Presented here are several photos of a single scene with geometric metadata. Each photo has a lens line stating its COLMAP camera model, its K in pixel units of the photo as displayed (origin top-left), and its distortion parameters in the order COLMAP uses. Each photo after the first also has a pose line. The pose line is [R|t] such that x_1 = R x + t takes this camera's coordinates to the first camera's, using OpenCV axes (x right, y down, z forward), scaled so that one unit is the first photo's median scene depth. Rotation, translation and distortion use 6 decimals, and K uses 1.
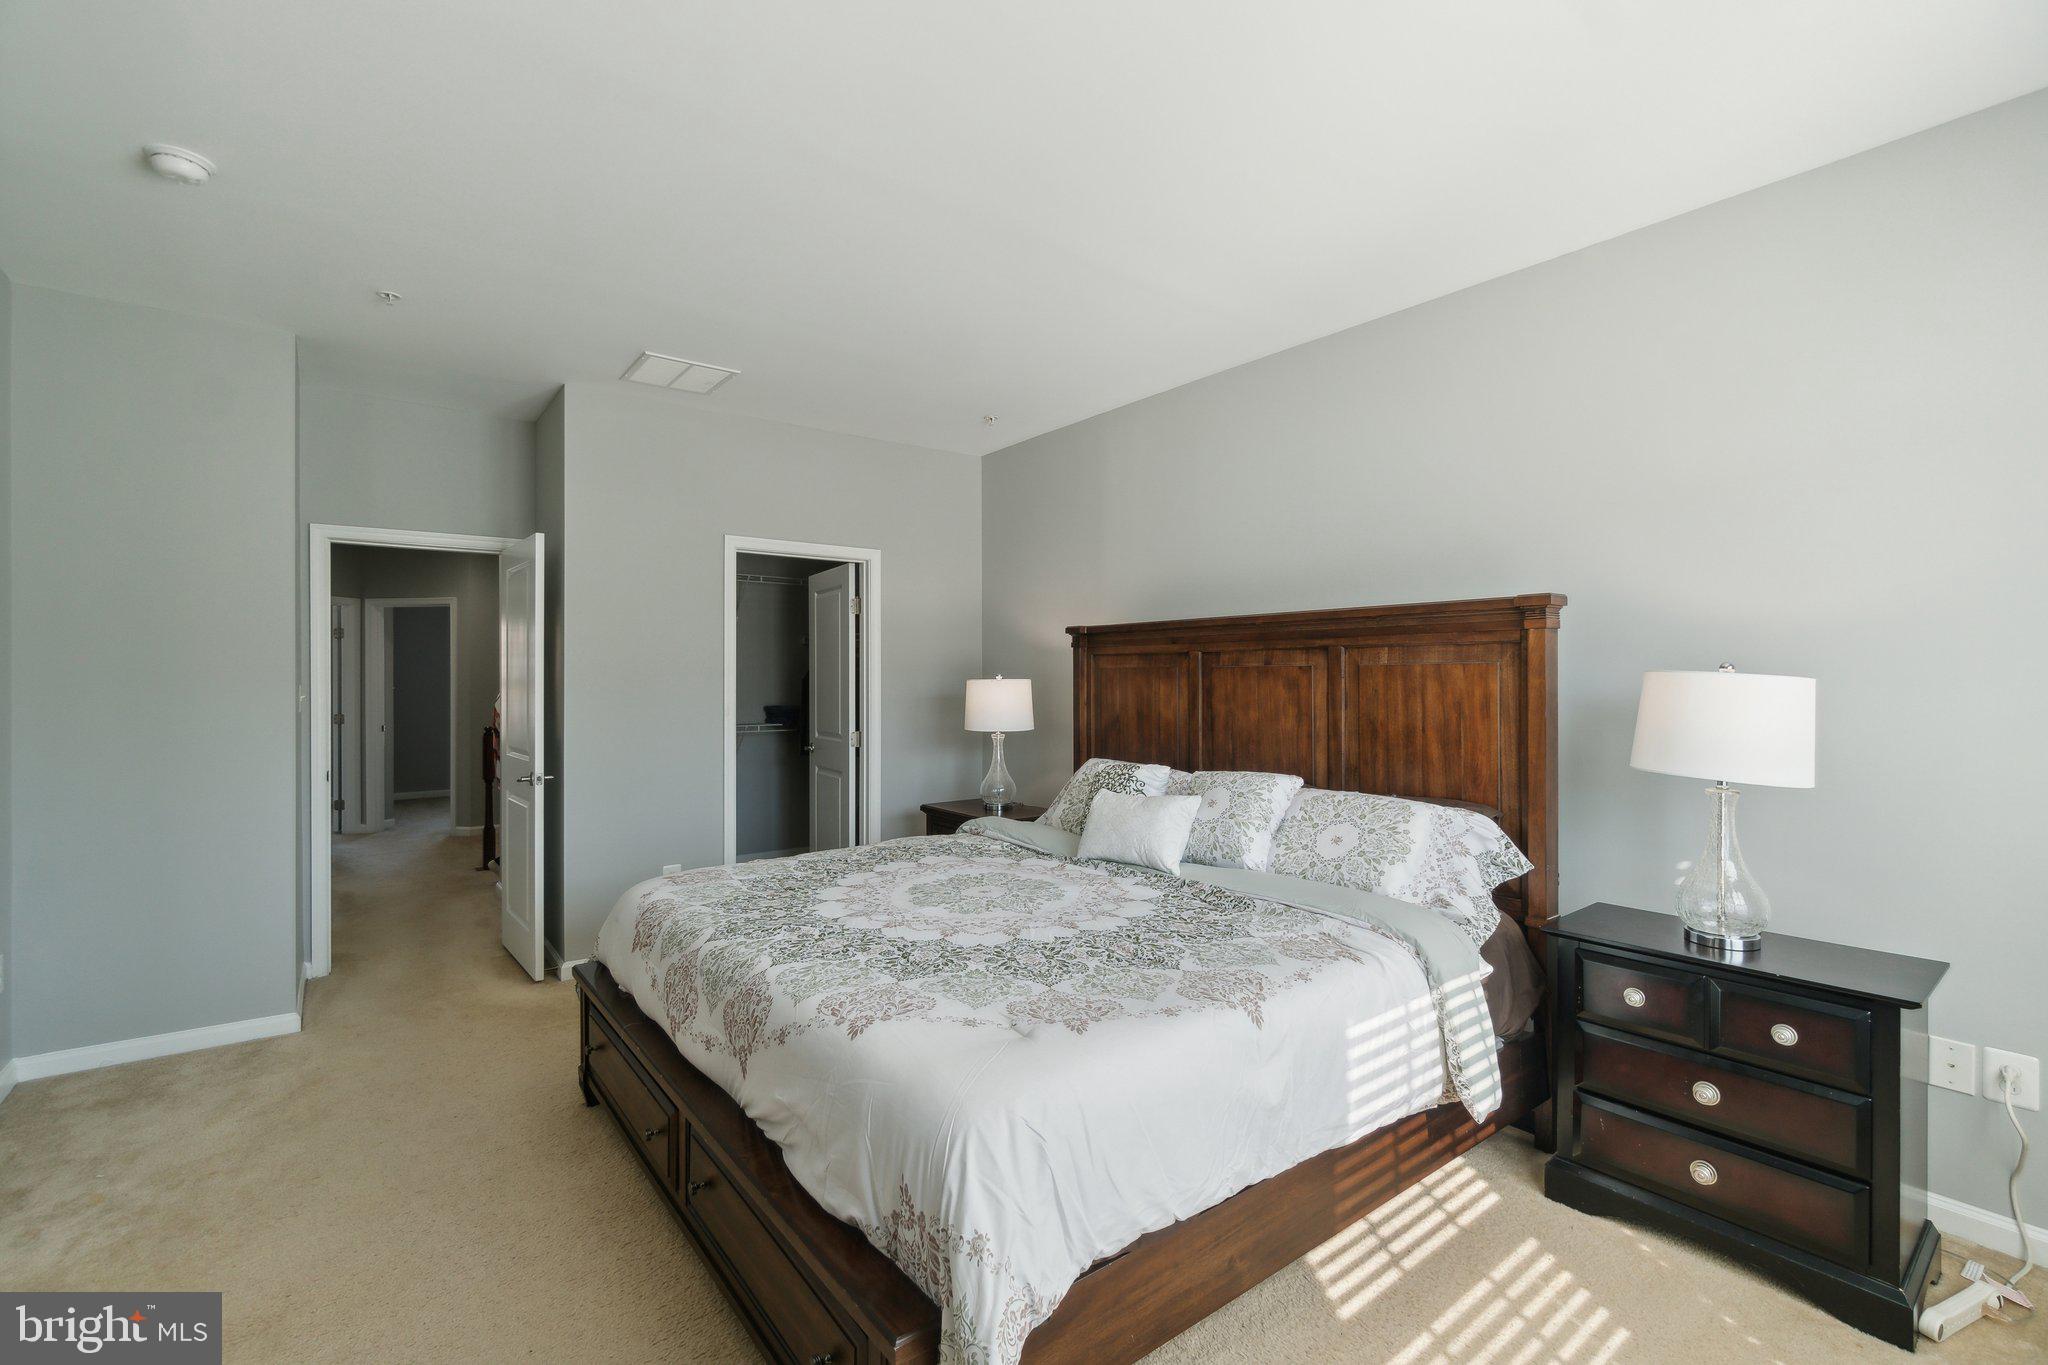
lens RADIAL K [[880.4, 0, 1024.0], [0, 880.4, 682.5], [0, 0, 1]] dist [0.047591, 0.000042]
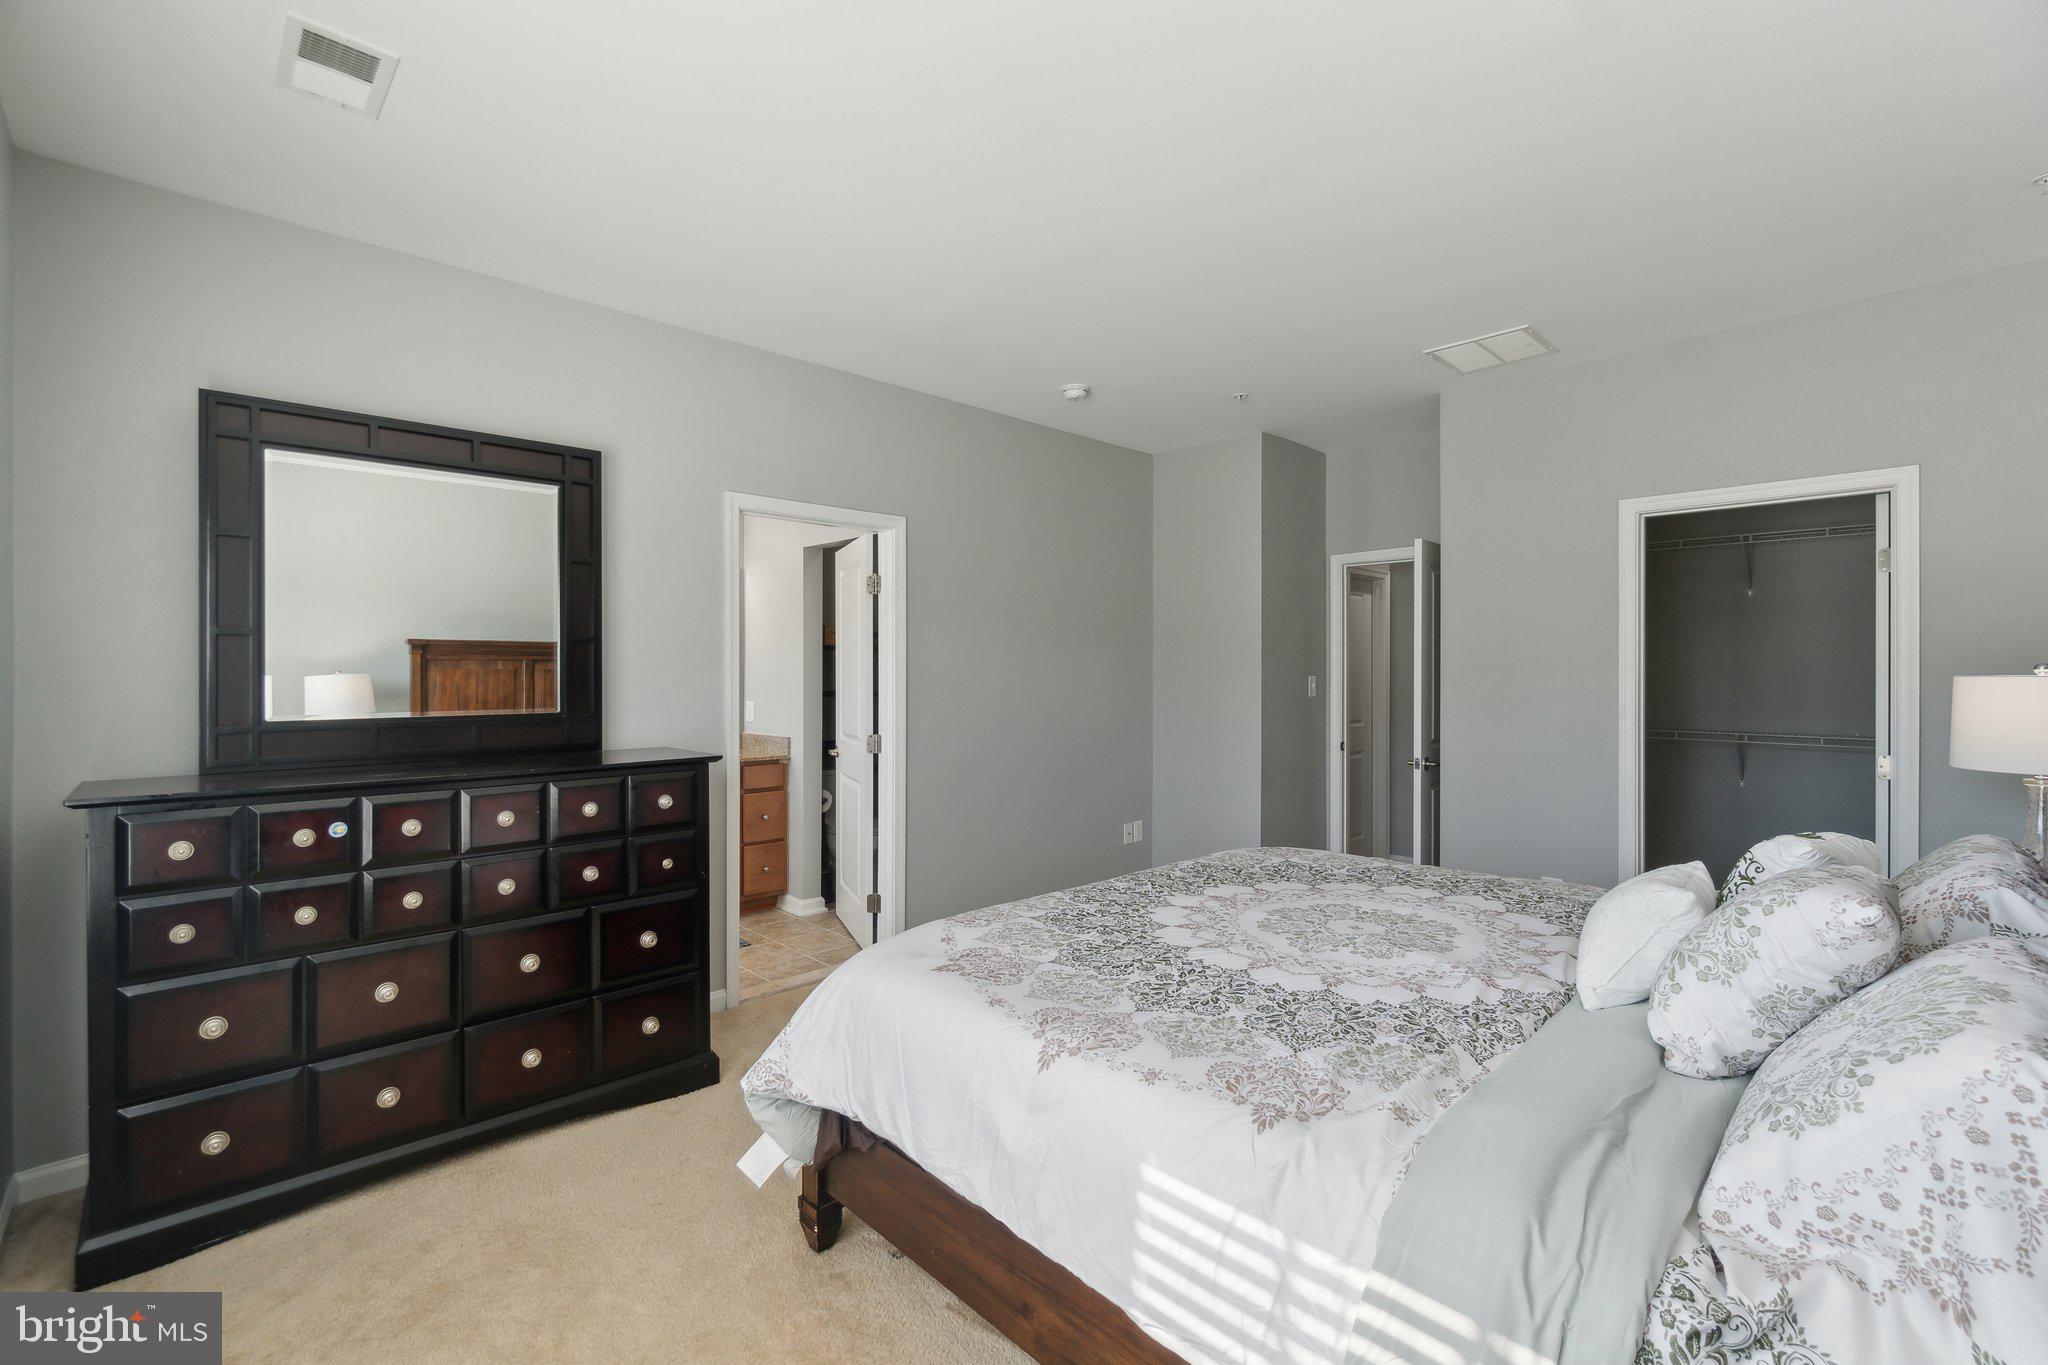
lens RADIAL K [[893.1, 0, 1006.8], [0, 893.1, 686.5], [0, 0, 1]] dist [-0.003647, 0.000058]
pose [[0.106123, 0.017611, -0.994197, 0.985138], [-0.008636, 0.999822, 0.016789, -0.001462], [0.994315, 0.006804, 0.106257, 0.766724]]
